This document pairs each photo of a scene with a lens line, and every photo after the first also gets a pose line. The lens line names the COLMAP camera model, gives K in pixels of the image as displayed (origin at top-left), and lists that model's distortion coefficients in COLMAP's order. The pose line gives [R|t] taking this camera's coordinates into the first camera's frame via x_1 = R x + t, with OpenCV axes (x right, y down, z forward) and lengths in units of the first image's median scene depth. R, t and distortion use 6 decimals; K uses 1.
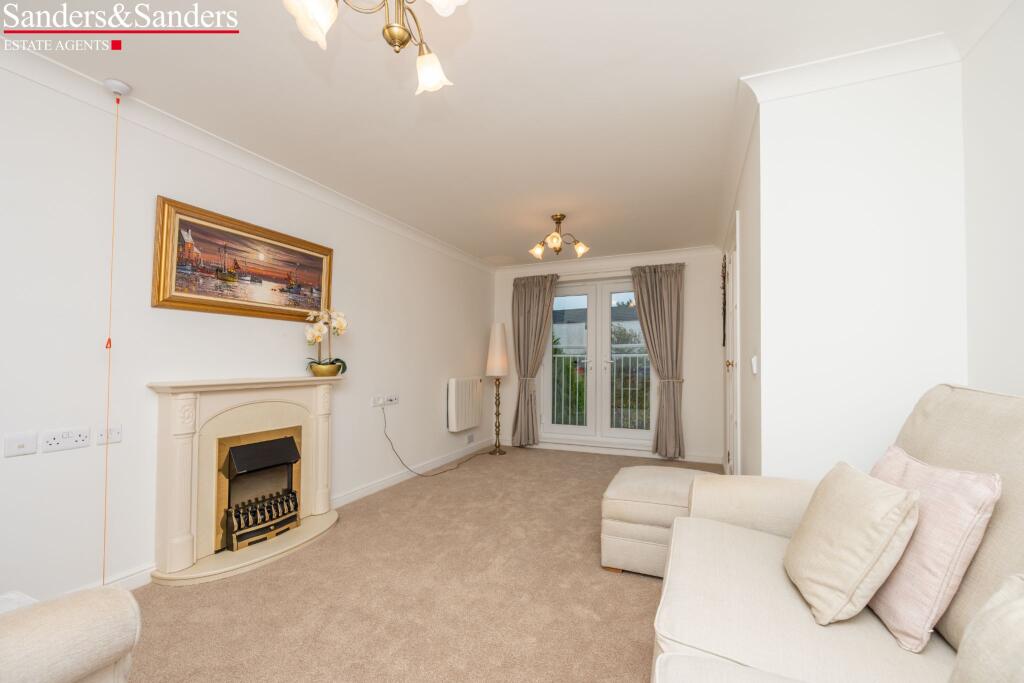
lens RADIAL K [[415.8, 0, 506.3], [0, 415.8, 347.3], [0, 0, 1]] dist [-0.002526, -0.000512]
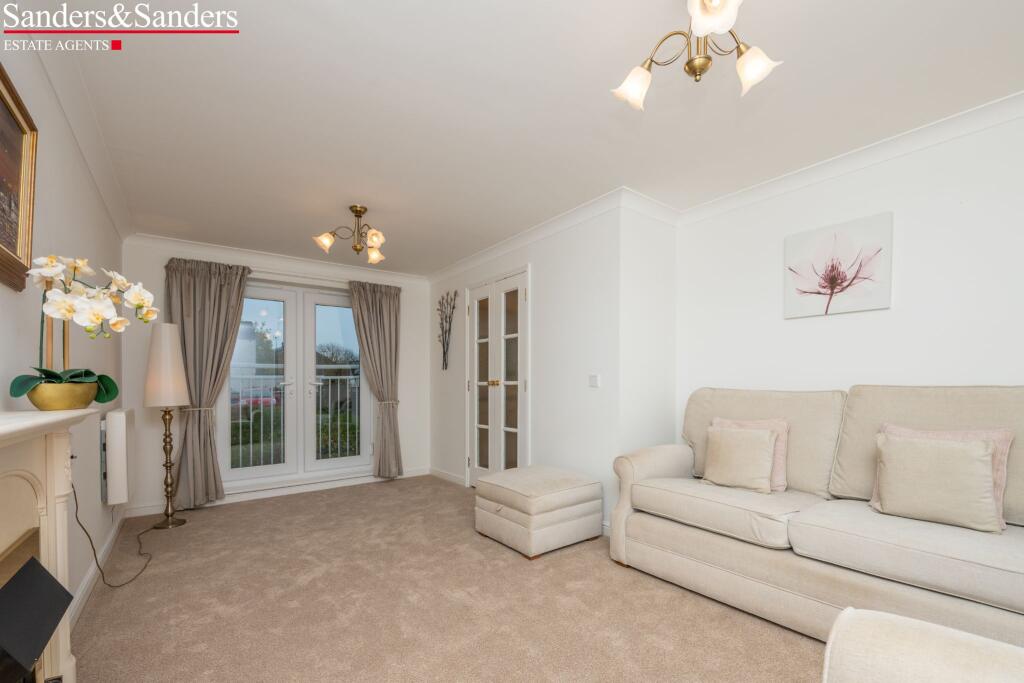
lens RADIAL K [[441.0, 0, 513.4], [0, 441.0, 392.6], [0, 0, 1]] dist [-0.002432, -0.000249]
pose [[0.478487, -0.017329, 0.877924, -0.390973], [-0.019203, 0.999360, 0.030191, 0.017939], [-0.877885, -0.031305, 0.477848, 0.221018]]
